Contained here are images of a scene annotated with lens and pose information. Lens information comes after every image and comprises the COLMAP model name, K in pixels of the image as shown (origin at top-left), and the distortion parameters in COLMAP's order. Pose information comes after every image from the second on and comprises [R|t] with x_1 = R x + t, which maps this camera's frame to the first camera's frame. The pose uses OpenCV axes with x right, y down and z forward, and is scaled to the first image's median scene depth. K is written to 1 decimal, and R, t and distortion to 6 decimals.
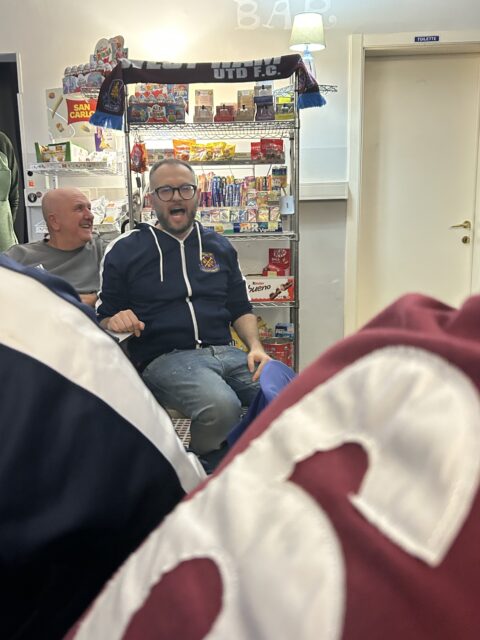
lens RADIAL K [[606.3, 0, 237.7], [0, 606.3, 317.5], [0, 0, 1]] dist [-0.000173, 0.000000]
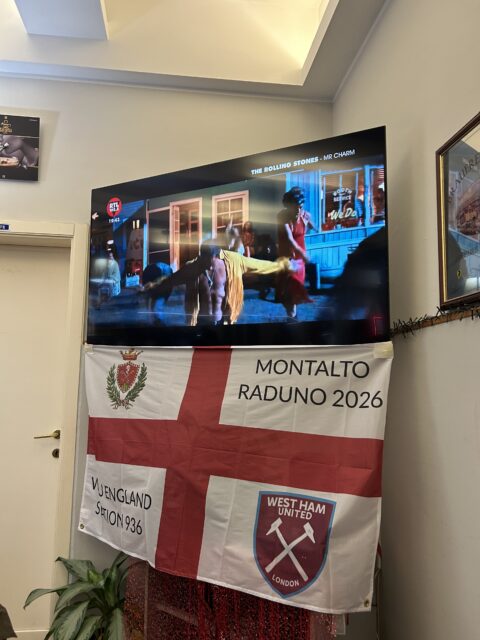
lens RADIAL K [[478.0, 0, 239.5], [0, 478.0, 316.4], [0, 0, 1]] dist [0.027621, -0.009965]
pose [[0.973652, 0.054120, 0.221524, 0.547399], [0.020025, 0.947386, -0.319465, -0.106029], [-0.227158, 0.315484, 0.921341, 0.324522]]
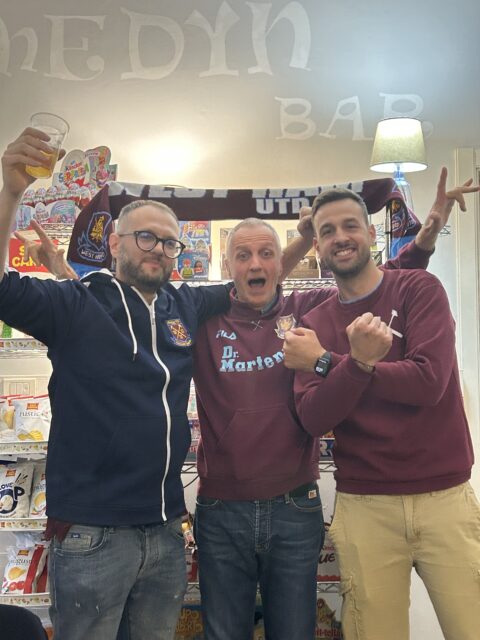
lens RADIAL K [[909.7, 0, 240.2], [0, 909.7, 318.3], [0, 0, 1]] dist [0.143501, 0.000000]
pose [[0.999453, 0.008673, 0.031927, -0.083393], [-0.000717, 0.970476, -0.241196, -0.060082], [-0.033076, 0.241041, 0.969951, 0.110311]]
